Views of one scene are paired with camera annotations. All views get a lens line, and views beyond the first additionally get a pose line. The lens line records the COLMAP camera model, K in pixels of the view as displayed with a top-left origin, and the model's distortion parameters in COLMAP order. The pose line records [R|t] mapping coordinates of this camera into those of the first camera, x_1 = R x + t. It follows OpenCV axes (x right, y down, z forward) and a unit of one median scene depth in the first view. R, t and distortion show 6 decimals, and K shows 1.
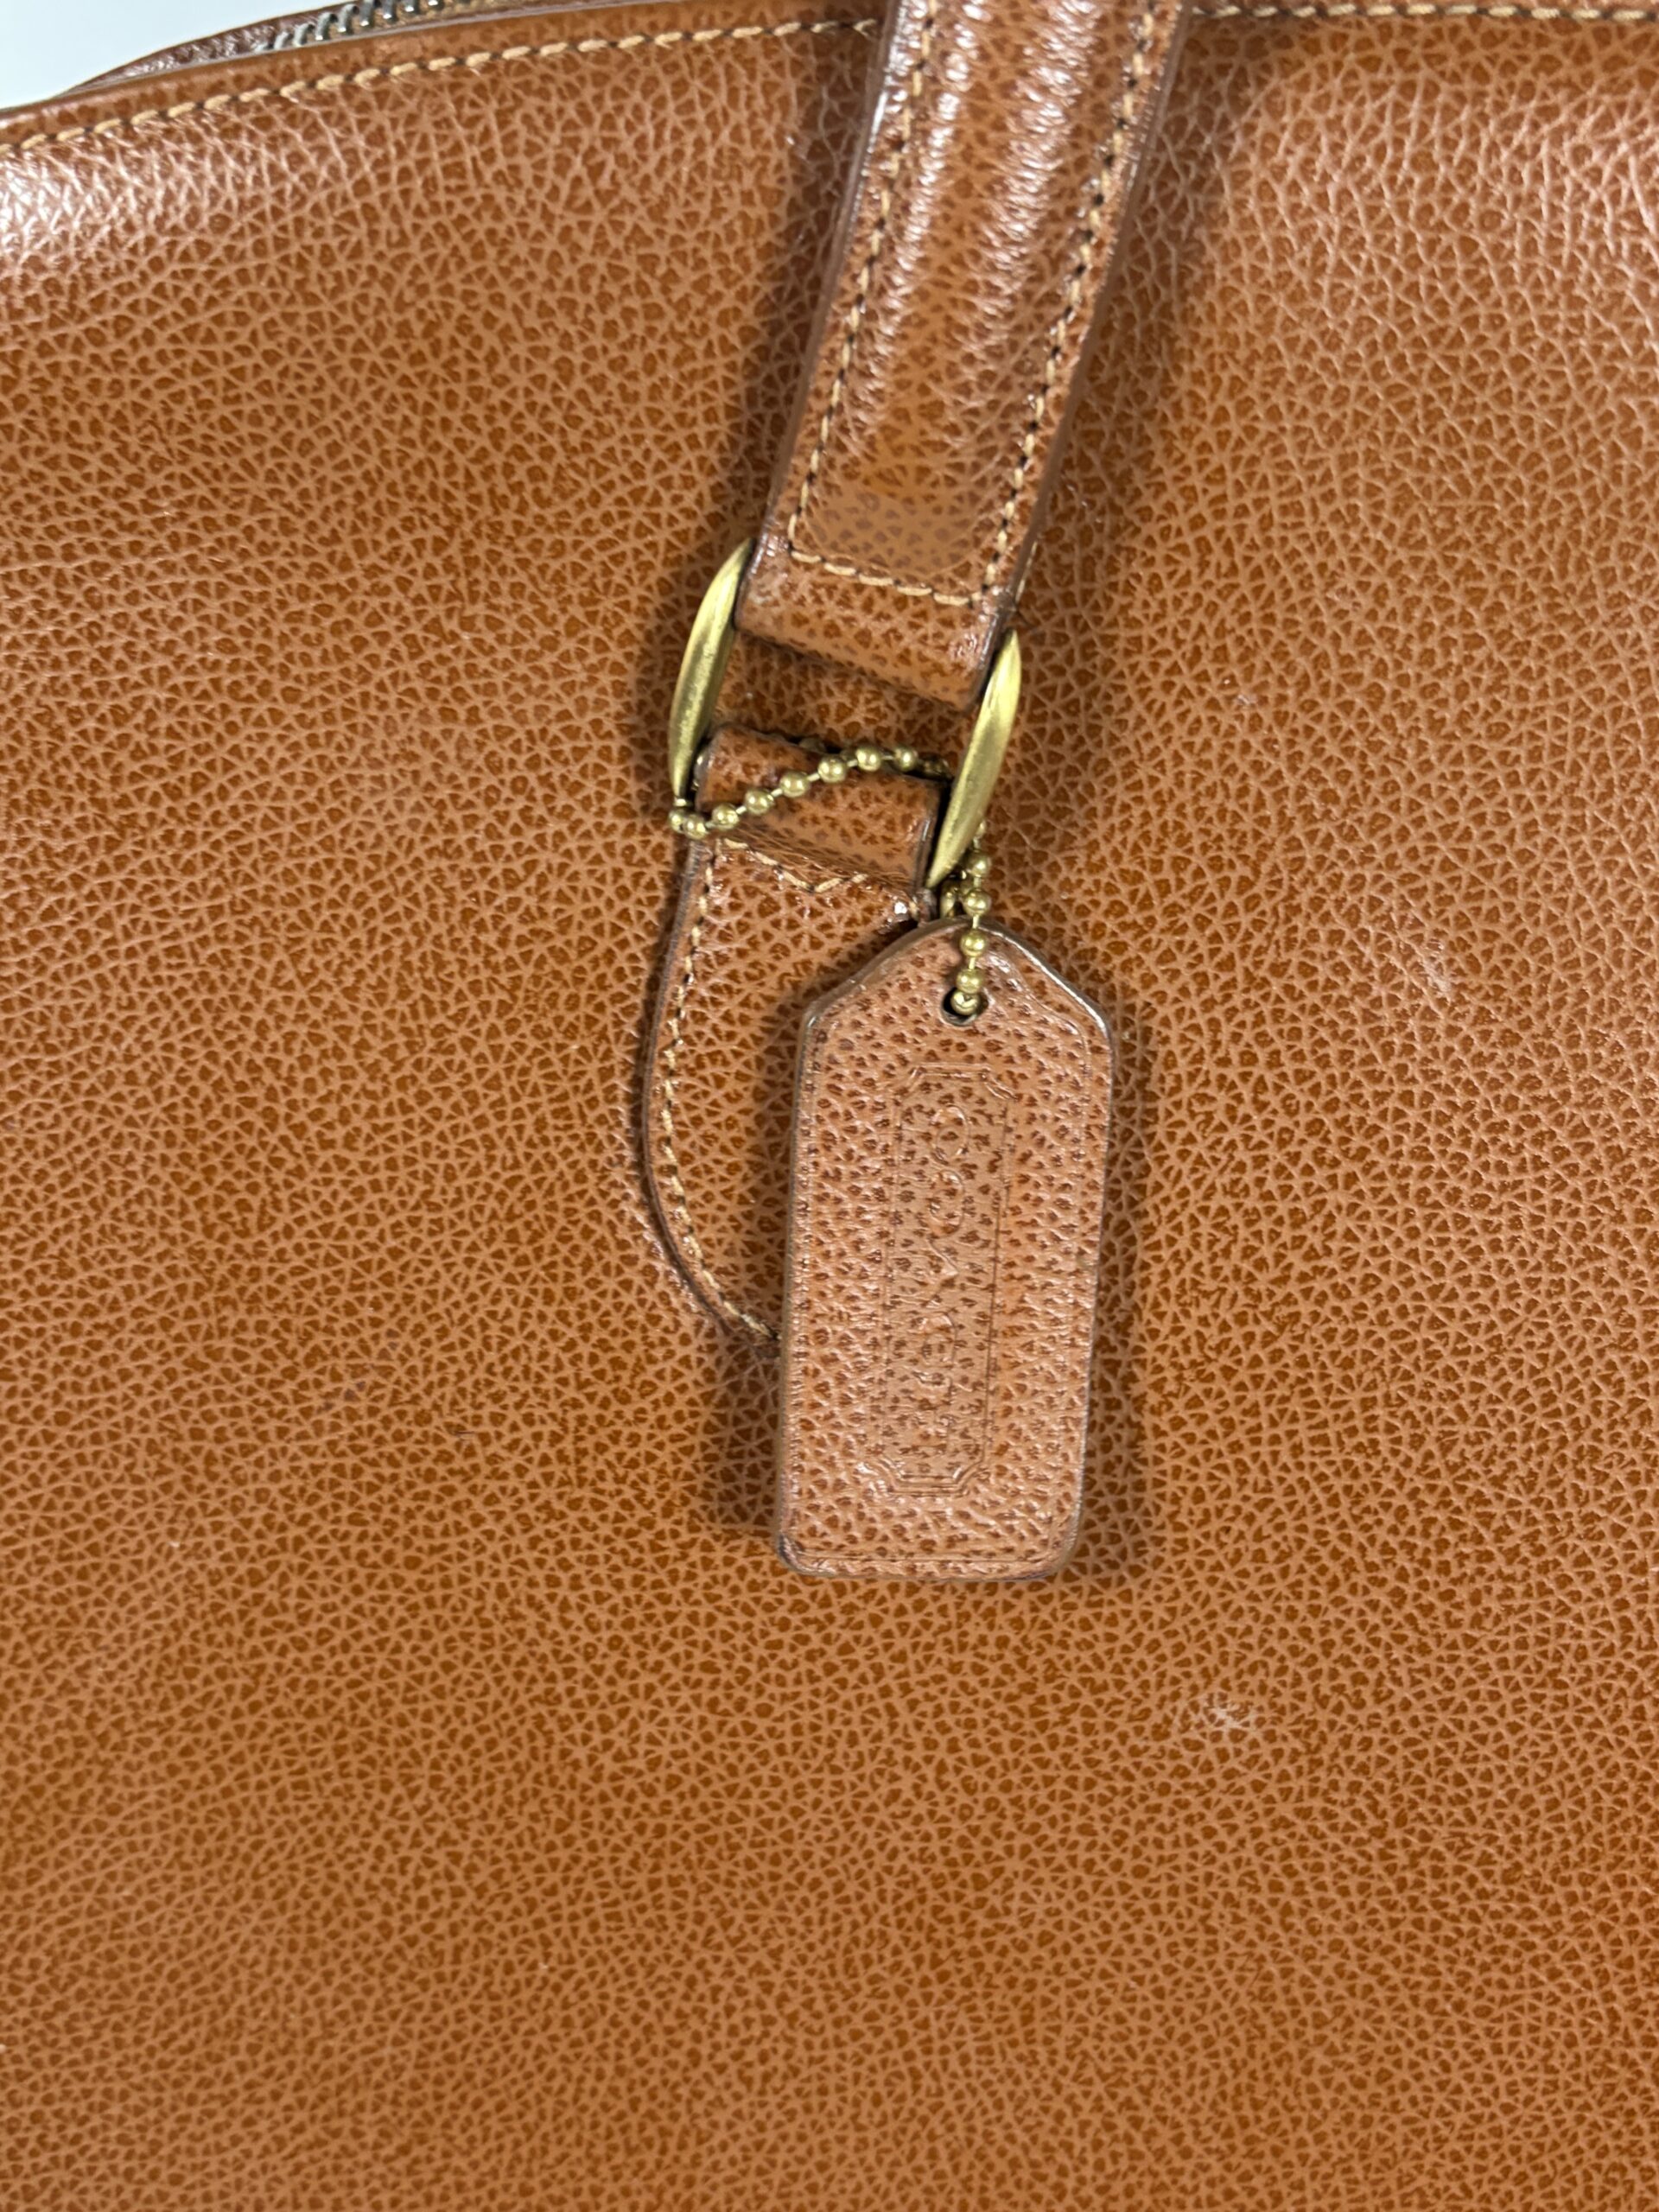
lens RADIAL K [[2664.0, 0, 843.2], [0, 2664.0, 1098.9], [0, 0, 1]] dist [0.226879, -0.954160]
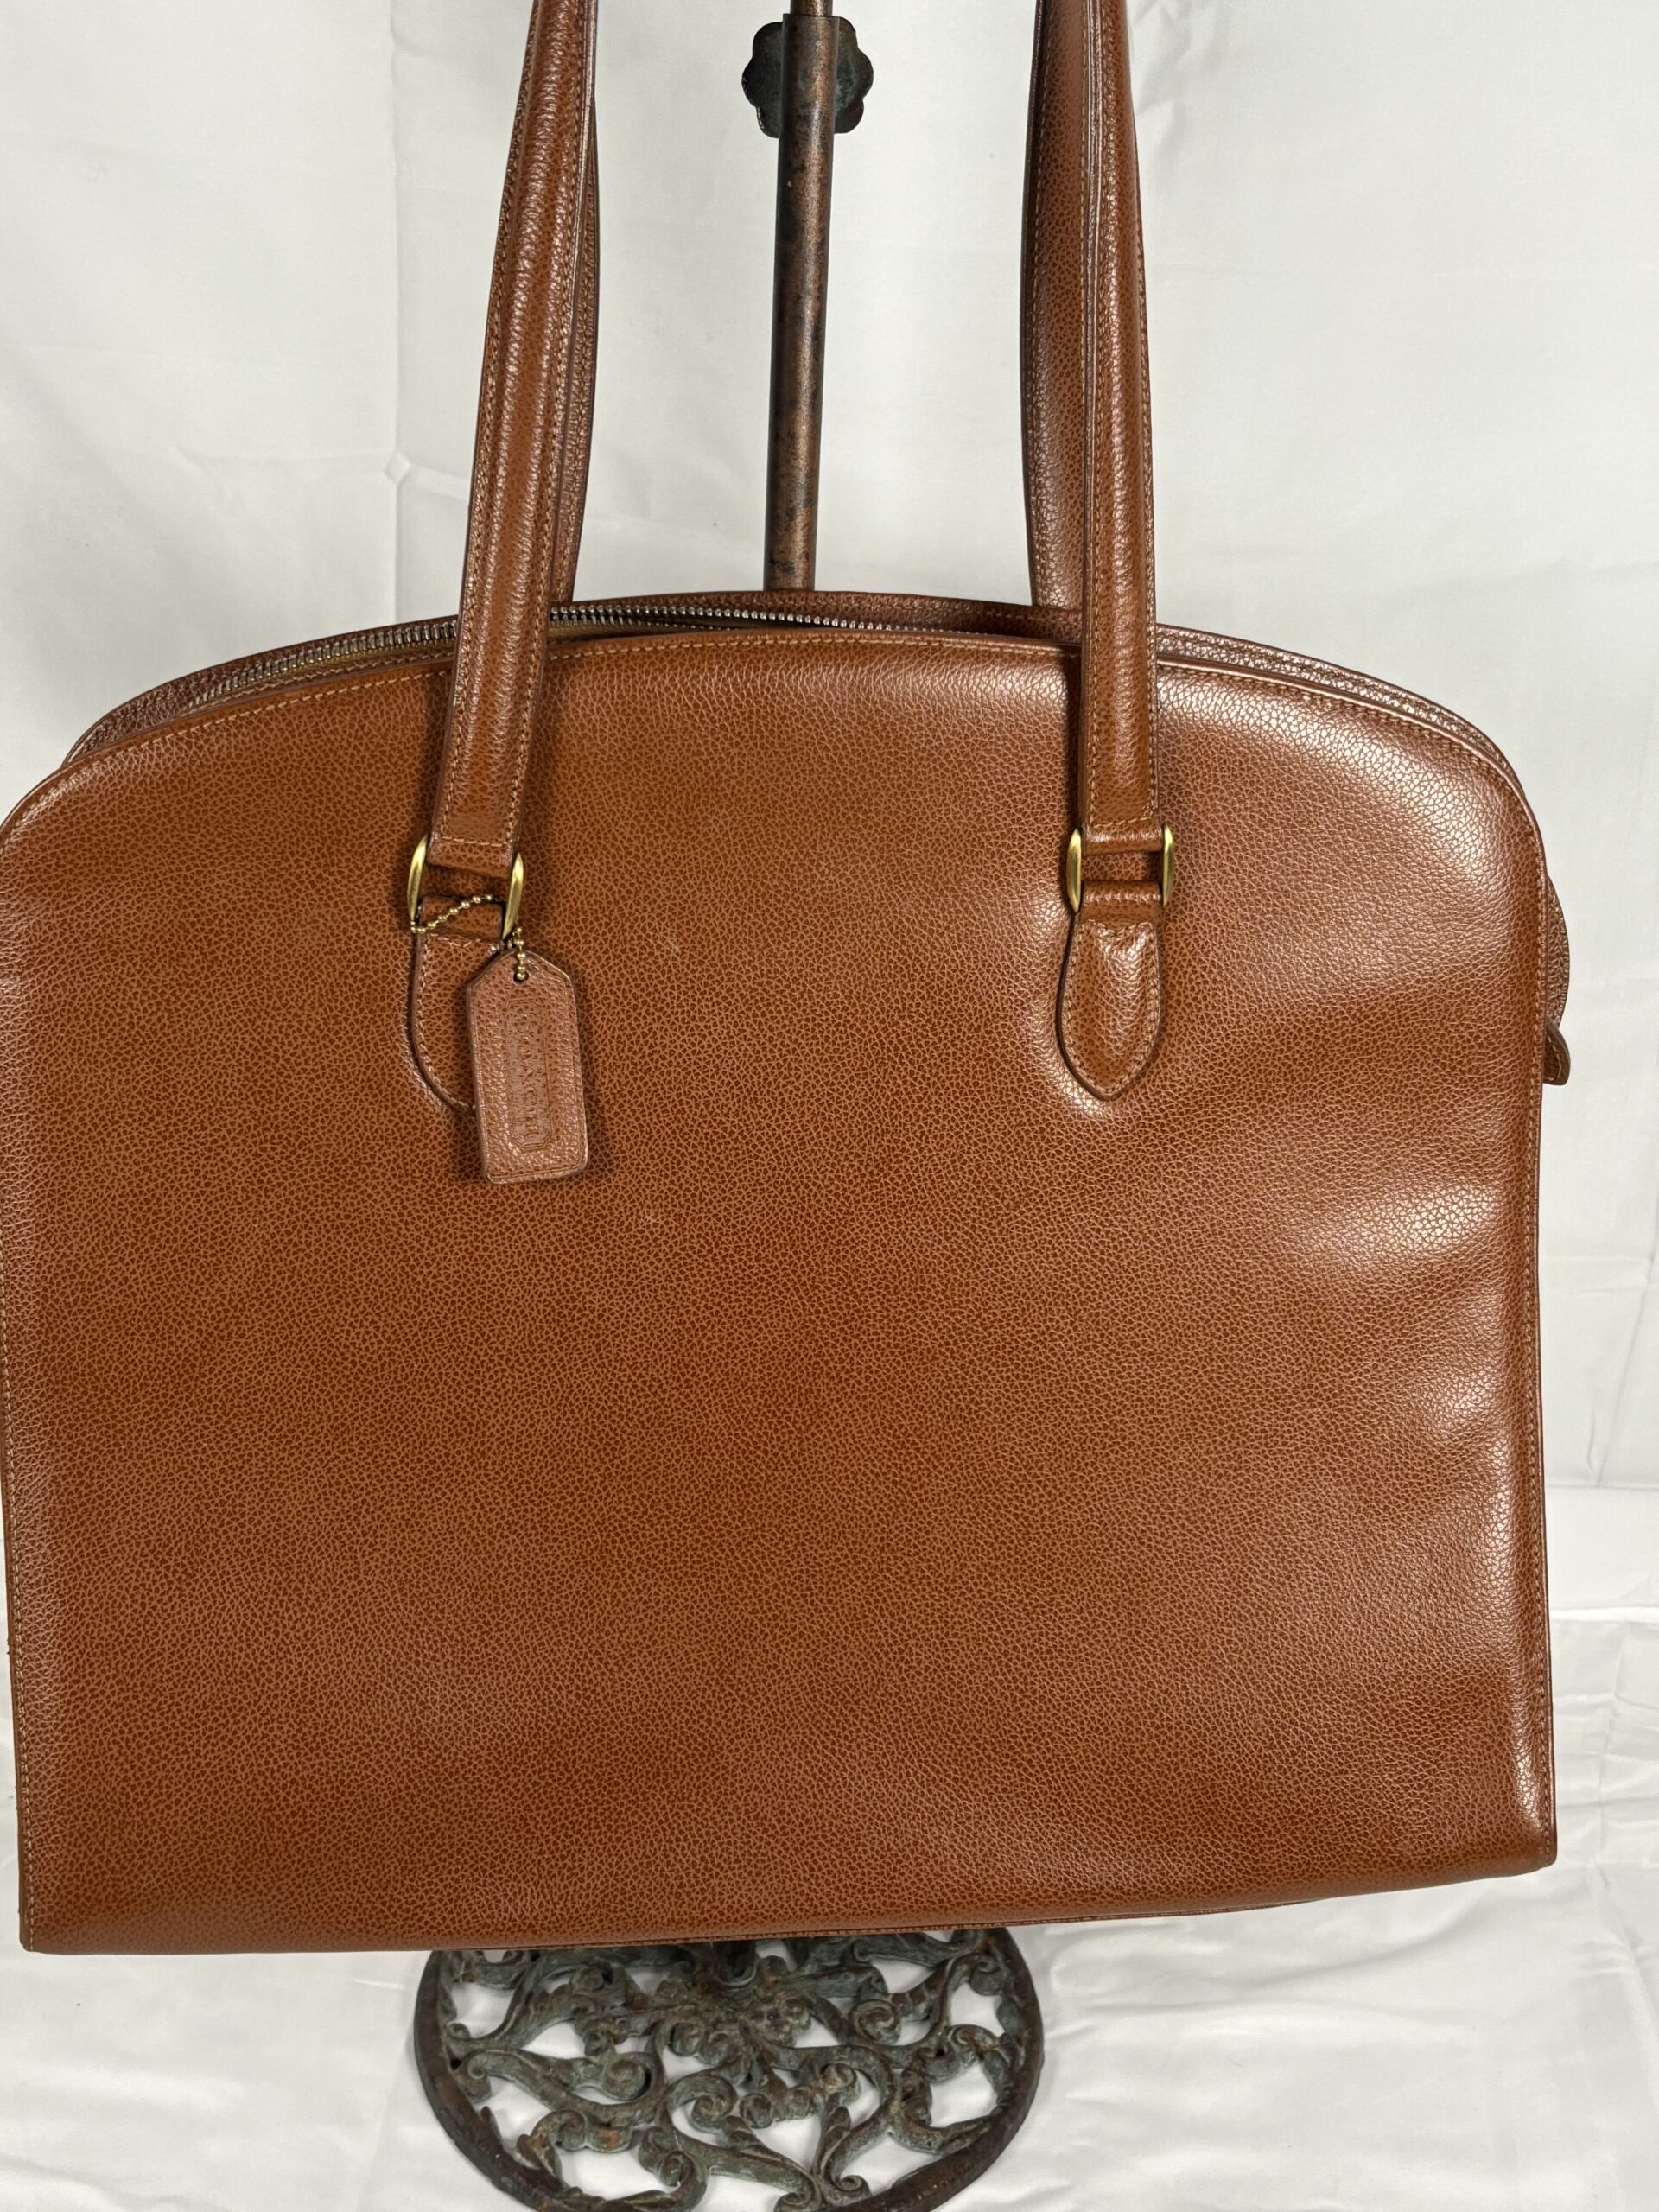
lens RADIAL K [[2664.0, 0, 843.2], [0, 2664.0, 1098.9], [0, 0, 1]] dist [0.226879, -0.954160]
pose [[0.967704, -0.152502, 0.200728, -0.224420], [0.165737, 0.984862, -0.050772, 0.307264], [-0.189946, 0.082400, 0.978331, -1.956899]]
